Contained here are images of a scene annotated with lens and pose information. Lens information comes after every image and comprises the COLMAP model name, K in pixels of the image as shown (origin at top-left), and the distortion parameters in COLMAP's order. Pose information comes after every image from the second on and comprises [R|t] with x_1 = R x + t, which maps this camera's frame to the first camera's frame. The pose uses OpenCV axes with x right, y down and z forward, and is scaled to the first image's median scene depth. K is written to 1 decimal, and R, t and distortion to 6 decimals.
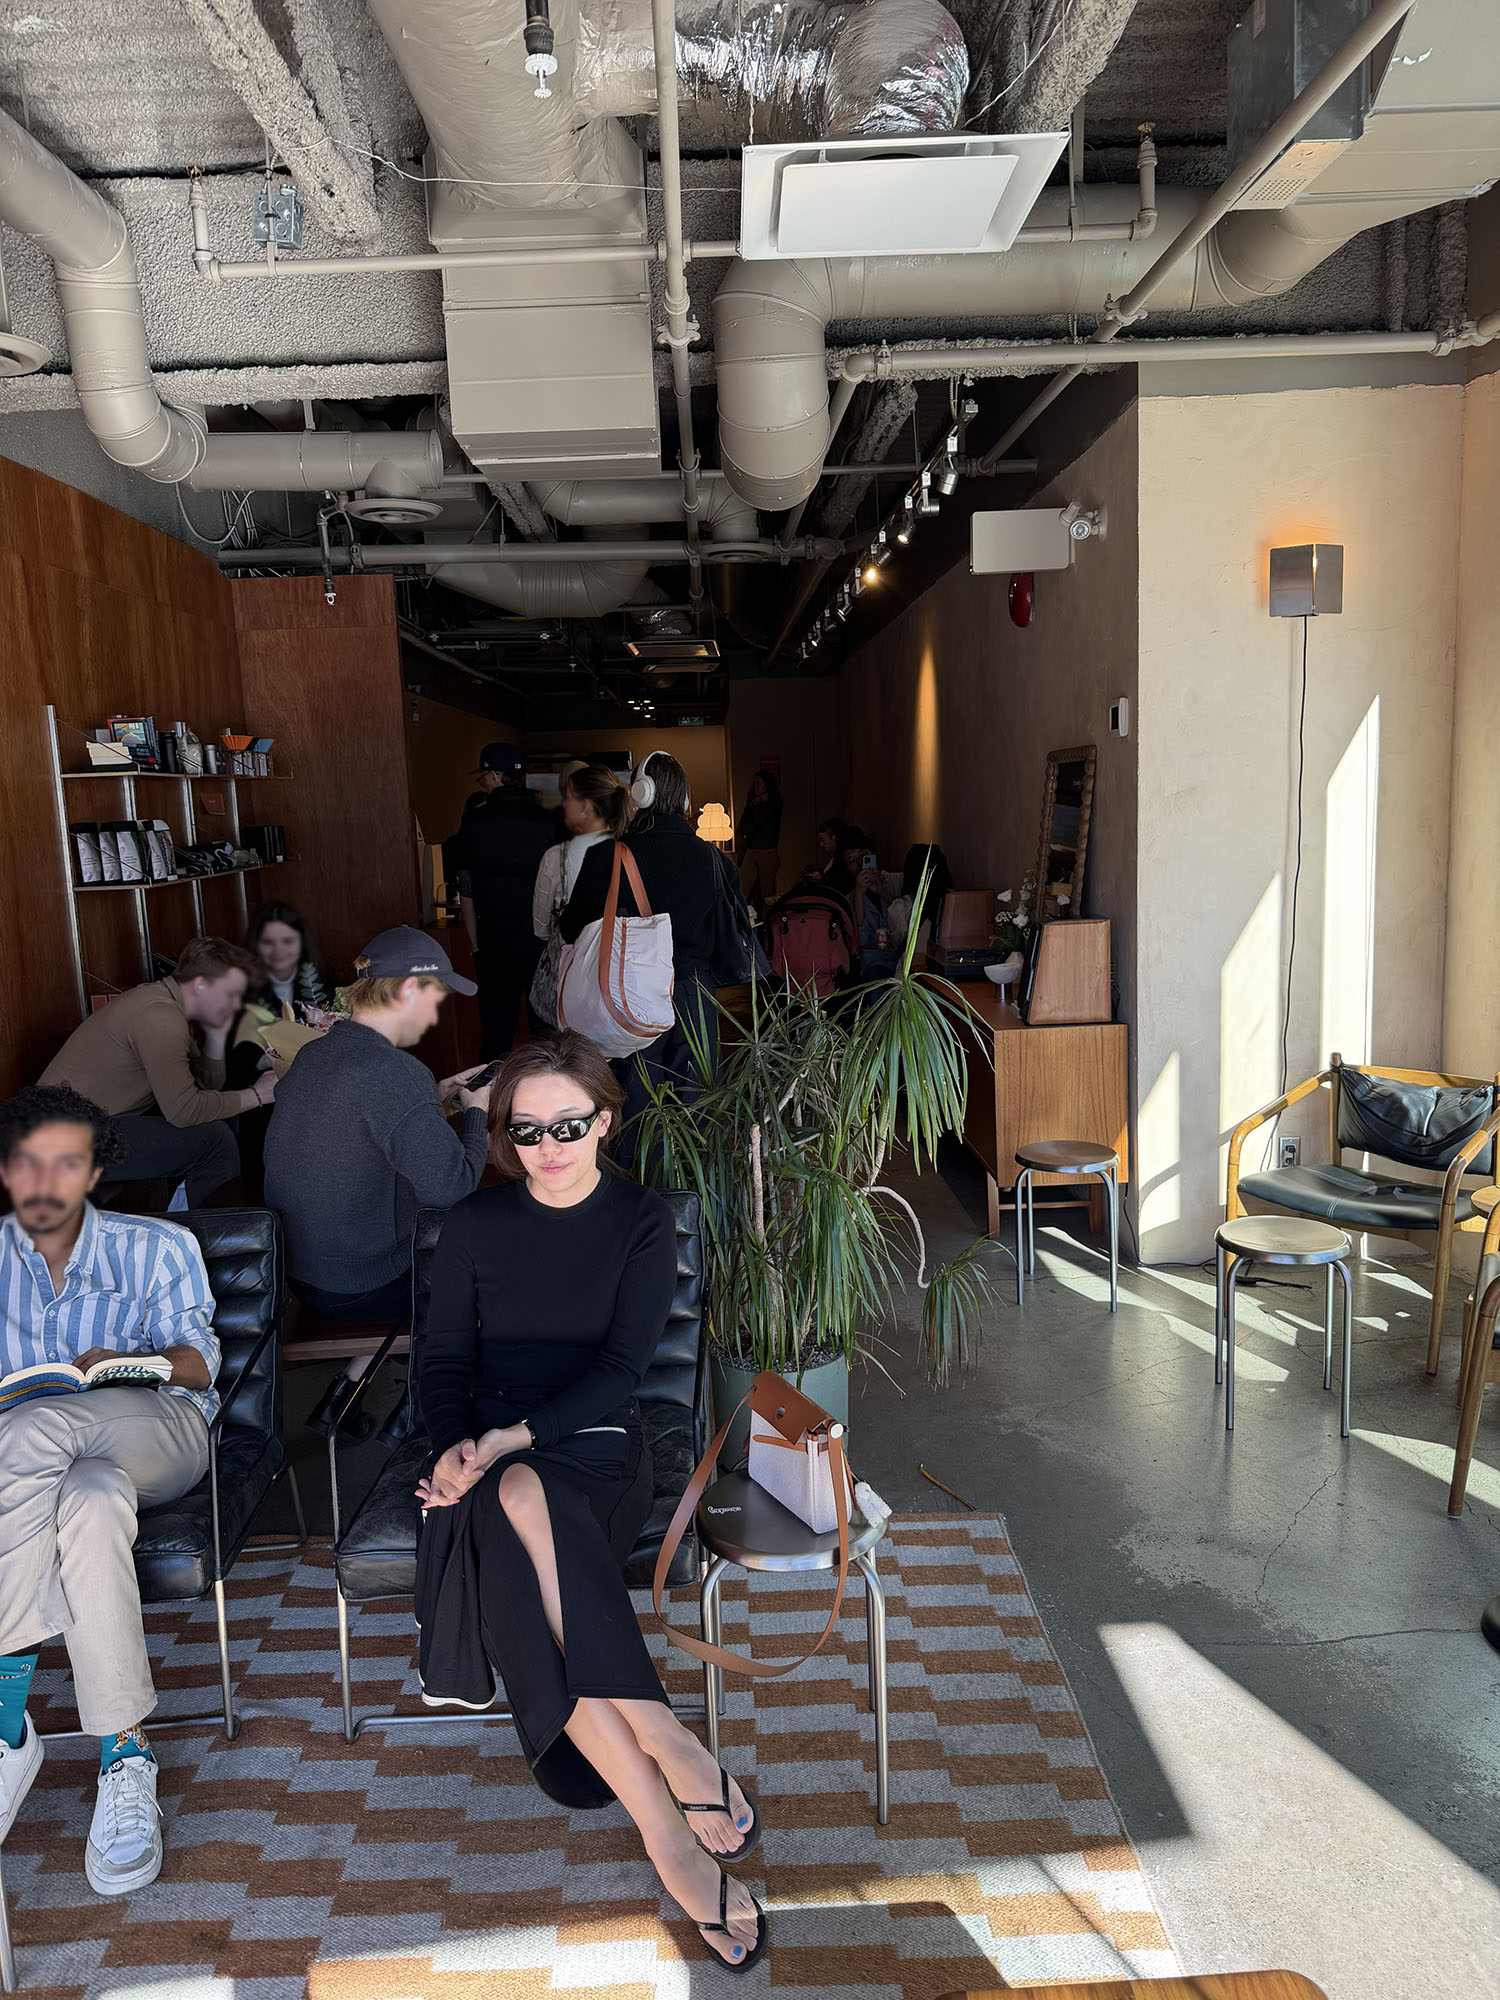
lens RADIAL K [[1311.4, 0, 750.0], [0, 1311.4, 1000.0], [0, 0, 1]] dist [0.021420, -0.051328]
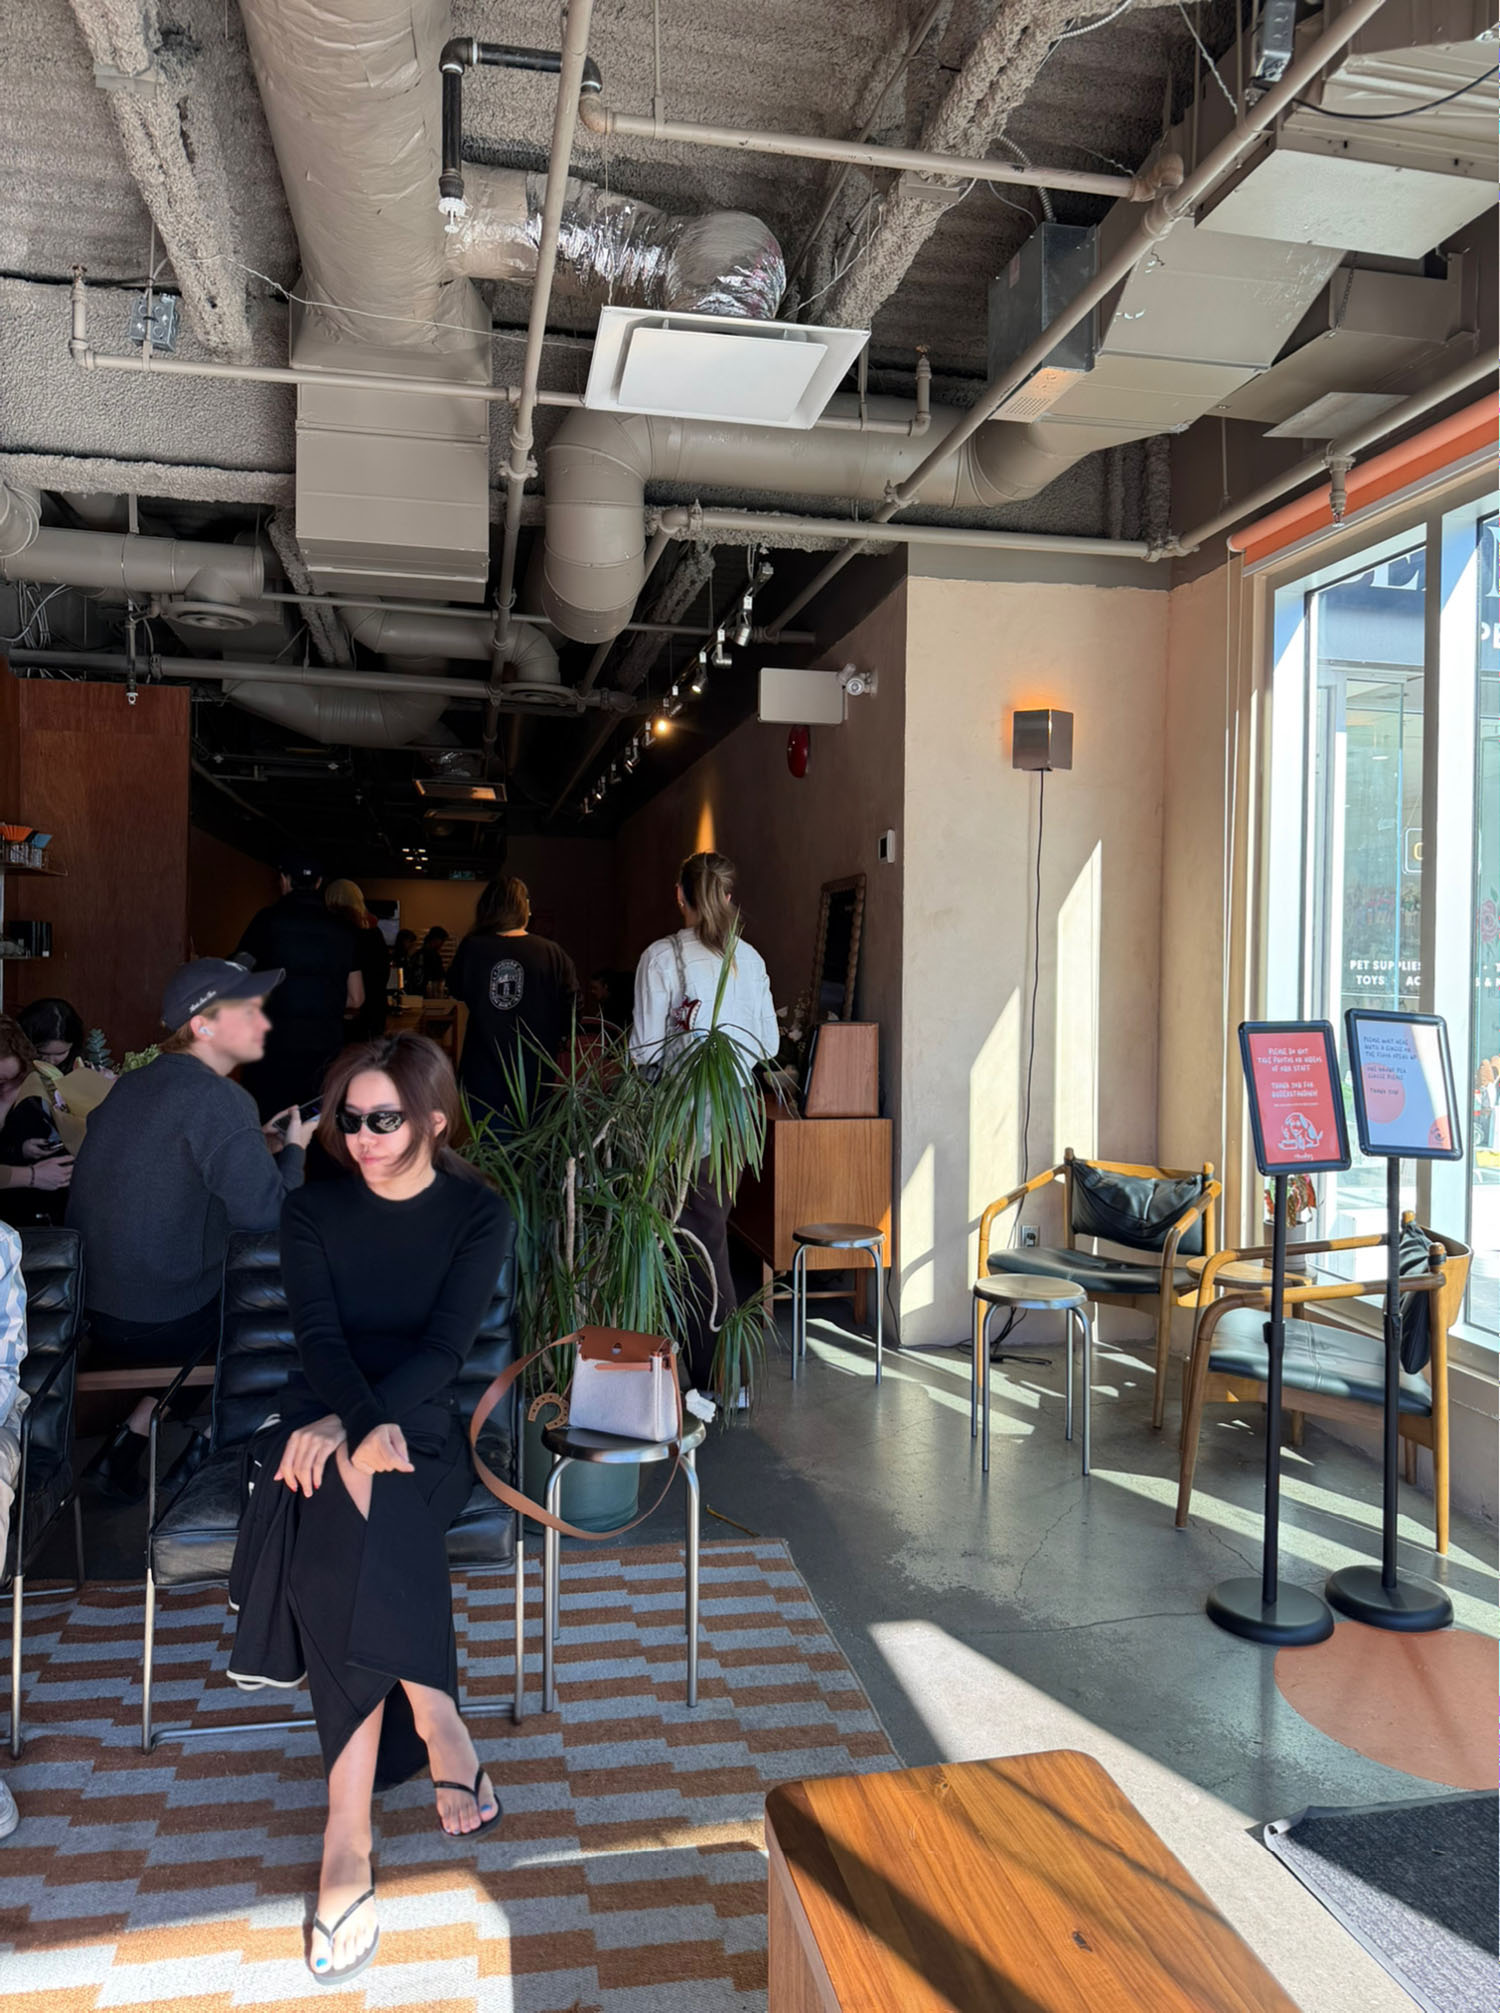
lens RADIAL K [[1296.4, 0, 750.0], [0, 1296.4, 1006.5], [0, 0, 1]] dist [0.045349, -0.085148]
pose [[0.982093, 0.045389, 0.182848, -0.039439], [-0.021362, 0.991114, -0.131292, 0.082097], [-0.187182, 0.125035, 0.974335, -0.061056]]
